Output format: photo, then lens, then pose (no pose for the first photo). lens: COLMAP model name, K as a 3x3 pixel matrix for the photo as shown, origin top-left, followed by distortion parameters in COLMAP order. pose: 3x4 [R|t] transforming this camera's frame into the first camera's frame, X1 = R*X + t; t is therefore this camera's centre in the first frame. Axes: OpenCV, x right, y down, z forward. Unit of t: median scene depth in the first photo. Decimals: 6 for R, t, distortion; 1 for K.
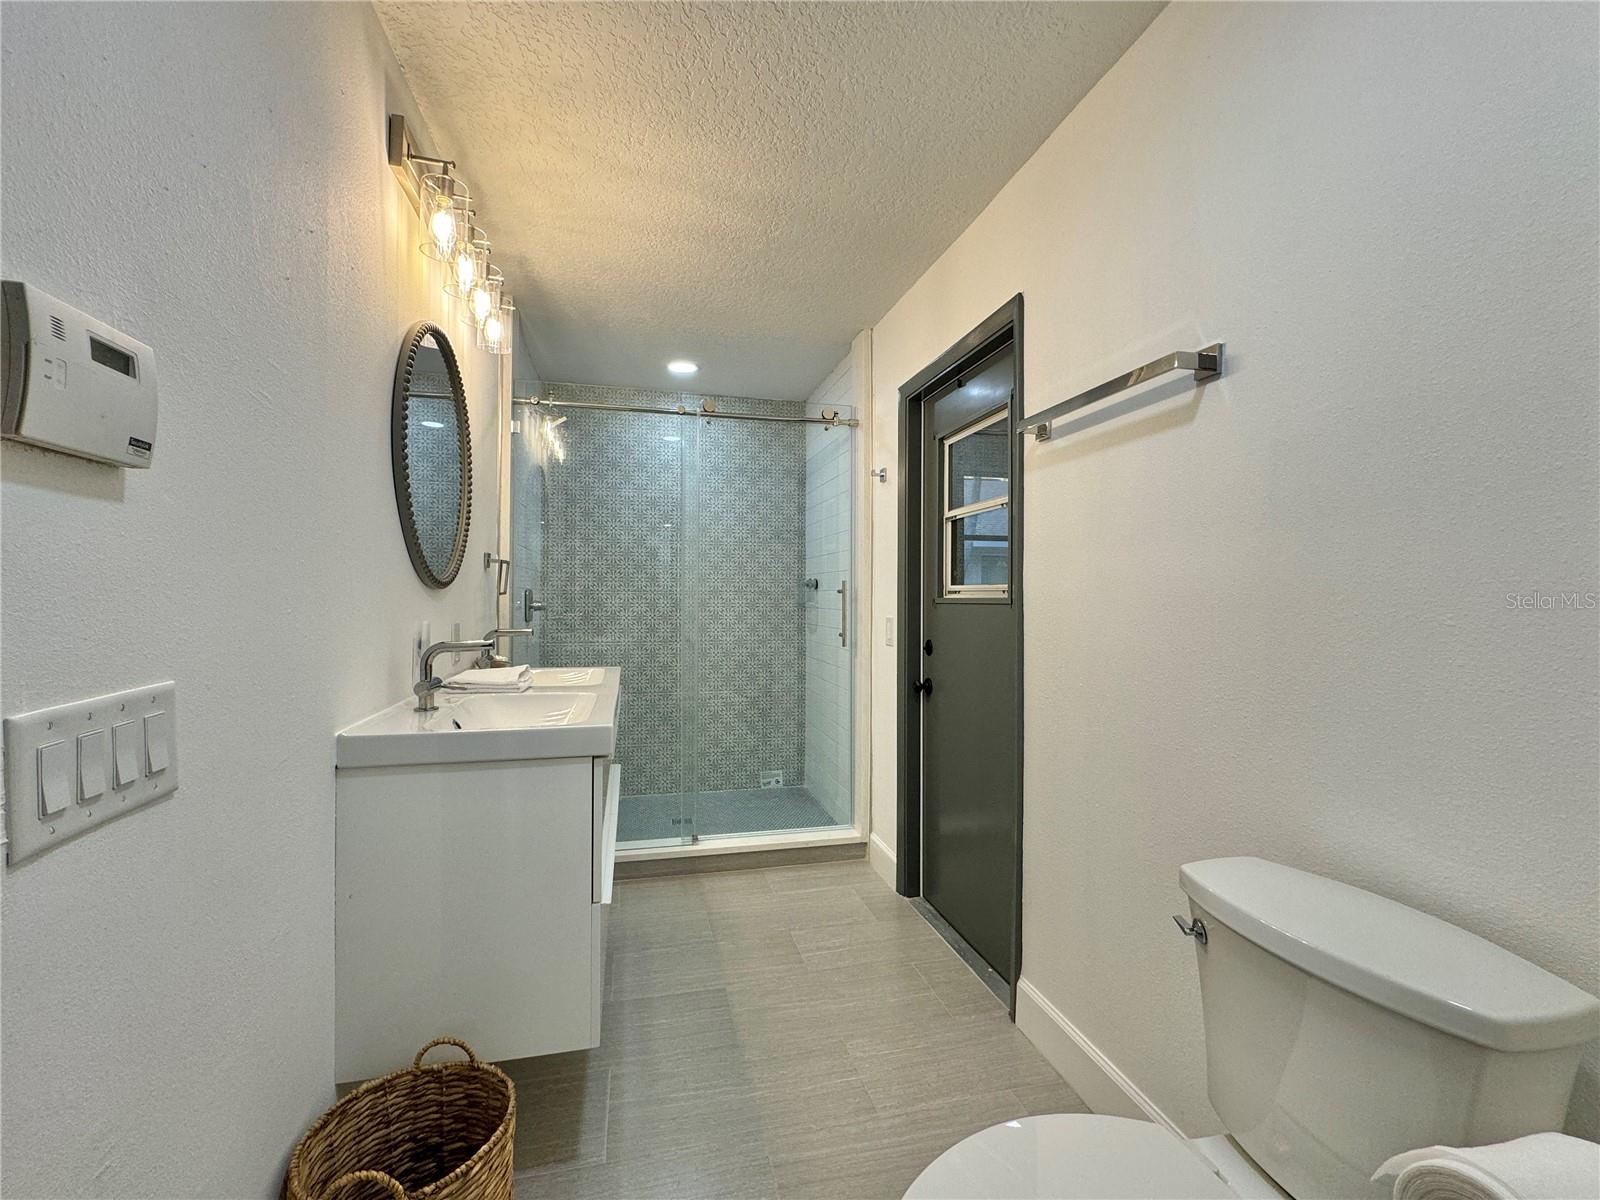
lens RADIAL K [[707.5, 0, 804.5], [0, 707.5, 600.3], [0, 0, 1]] dist [0.002456, 0.000630]
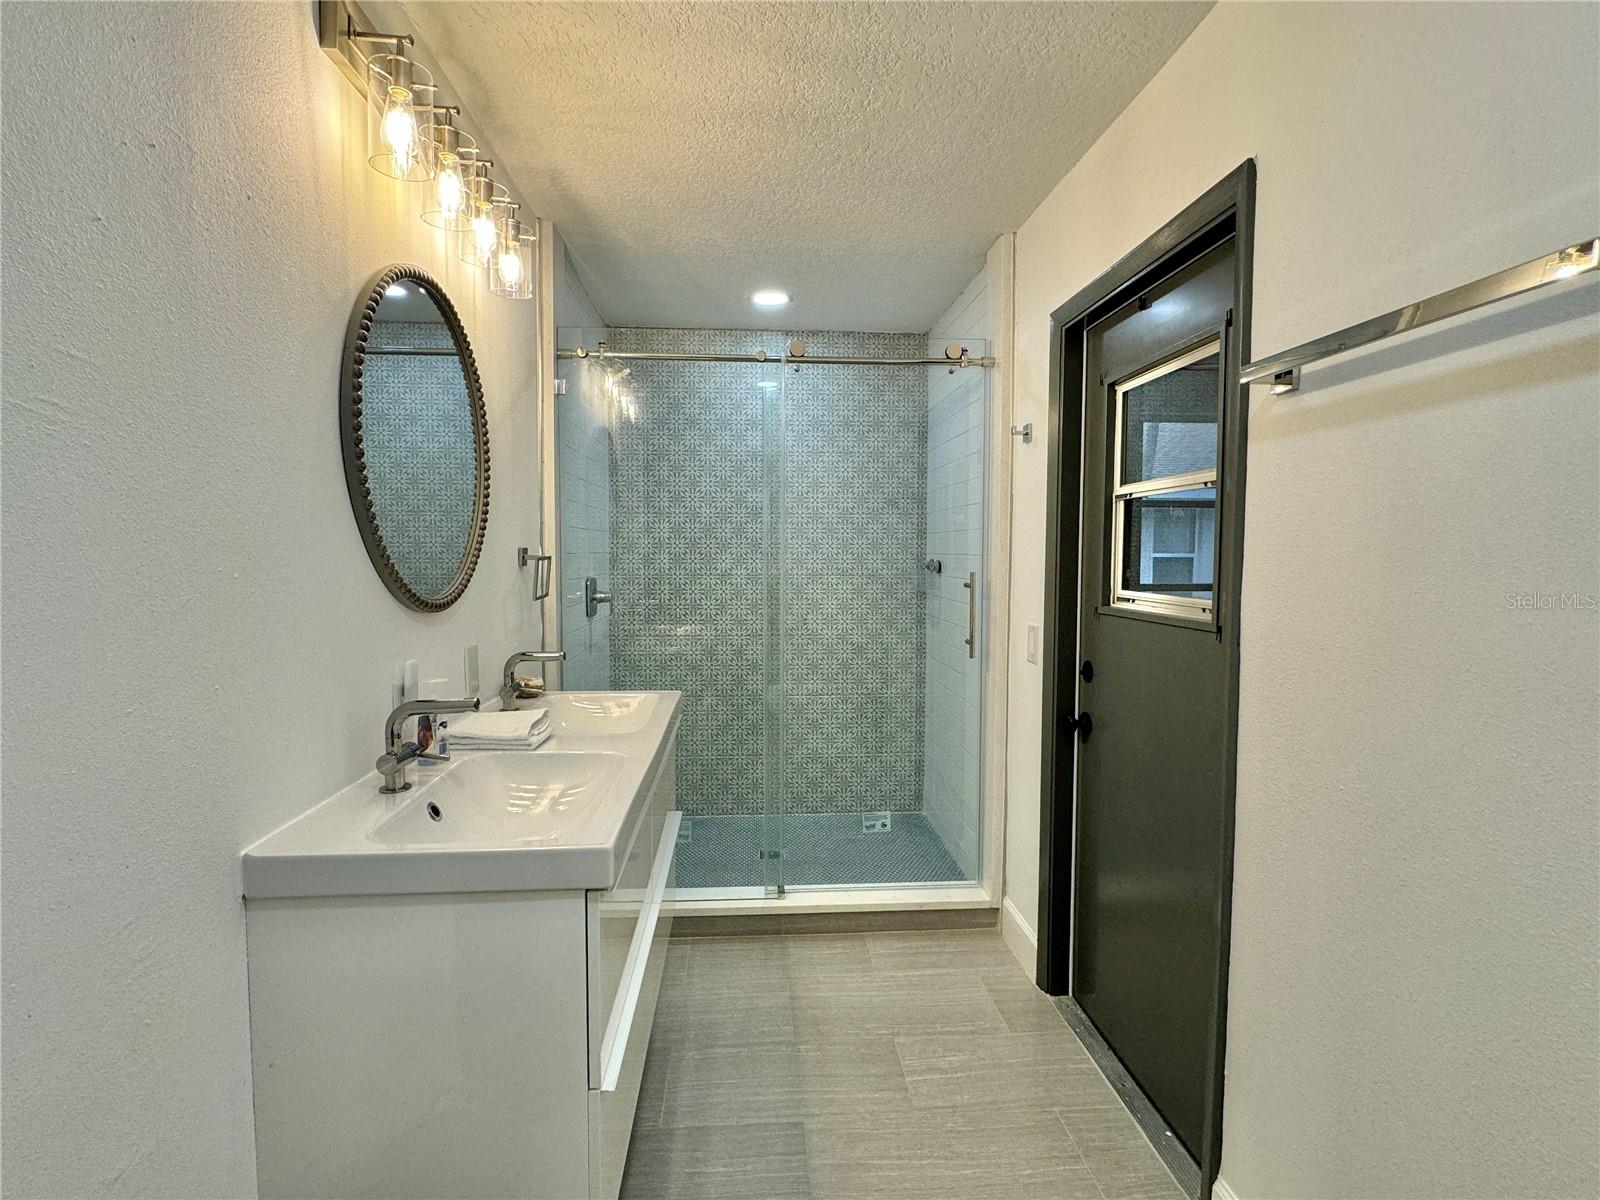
lens RADIAL K [[793.4, 0, 799.1], [0, 793.4, 601.6], [0, 0, 1]] dist [0.001624, 0.000121]
pose [[0.985362, 0.008623, -0.170259, 0.020054], [0.001453, 0.998259, 0.058964, -0.054639], [0.170471, -0.058348, 0.983634, 0.141557]]
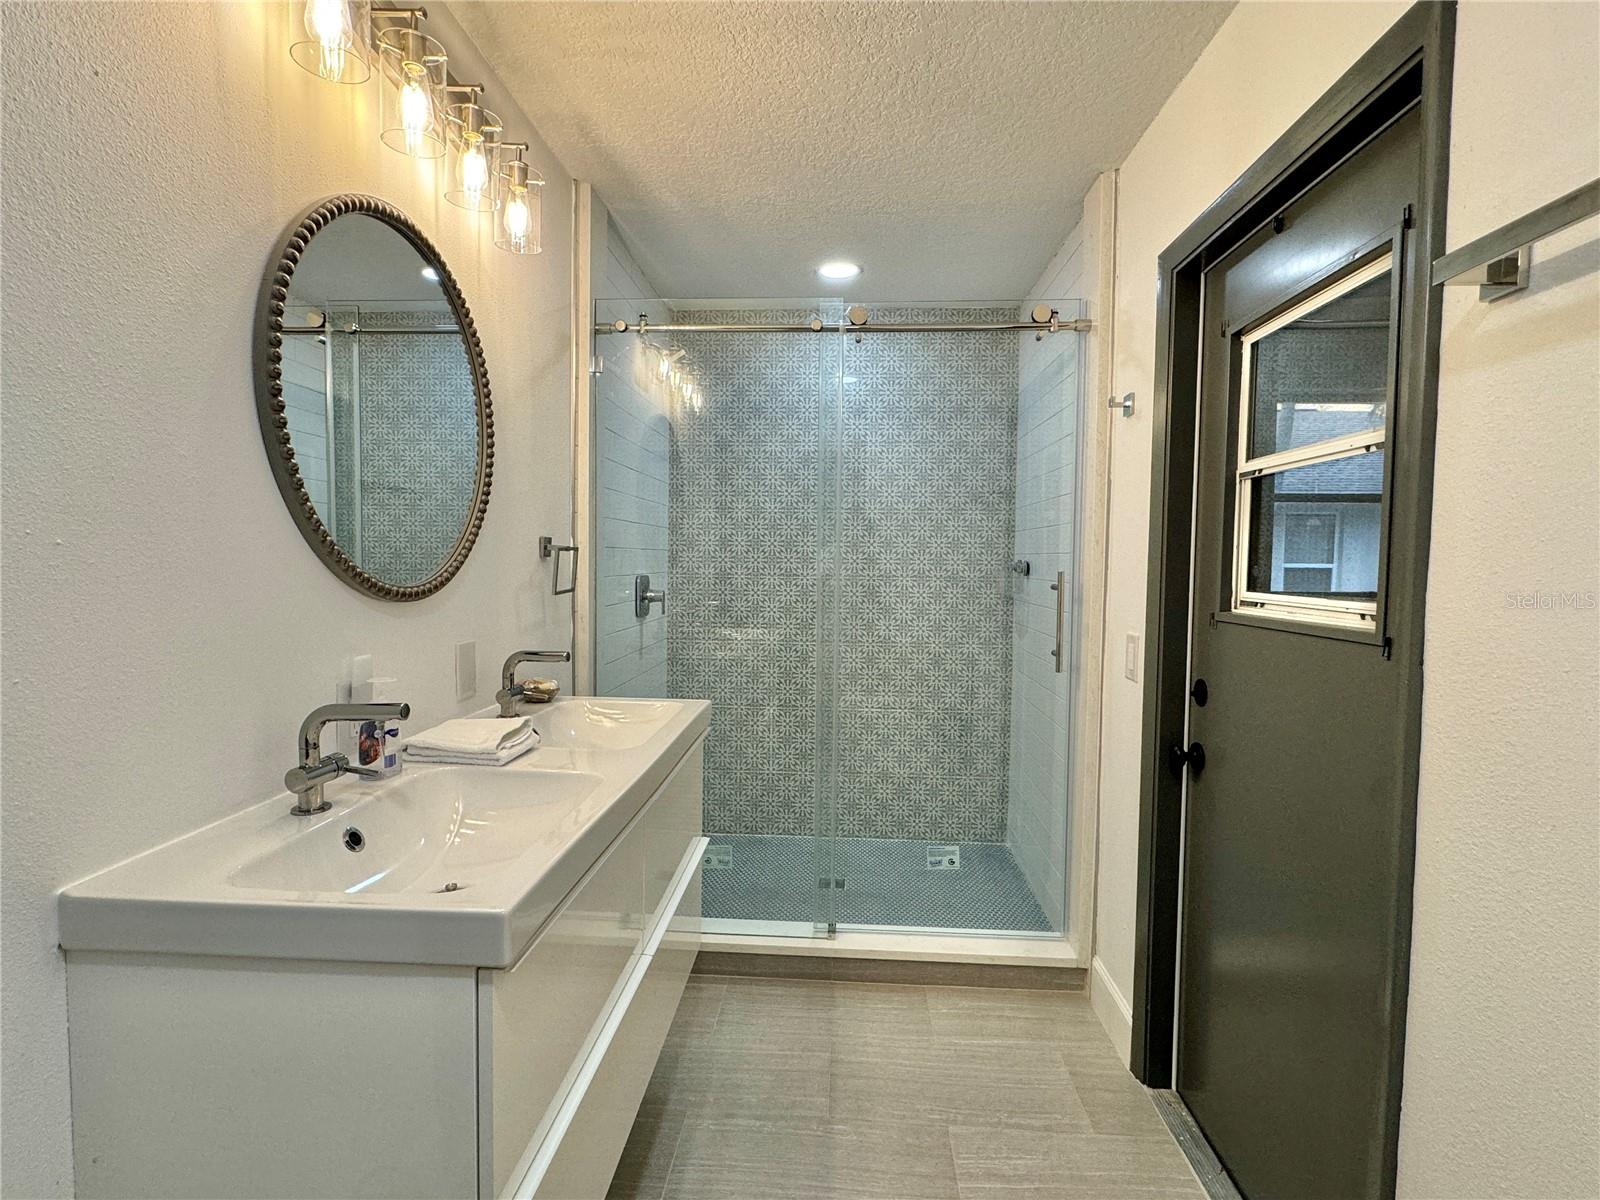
lens RADIAL K [[793.4, 0, 795.0], [0, 793.4, 601.9], [0, 0, 1]] dist [0.001624, 0.000121]
pose [[0.954294, 0.022938, -0.297988, 0.047187], [-0.008683, 0.998757, 0.049075, -0.039272], [0.298744, -0.044244, 0.953307, 0.263759]]
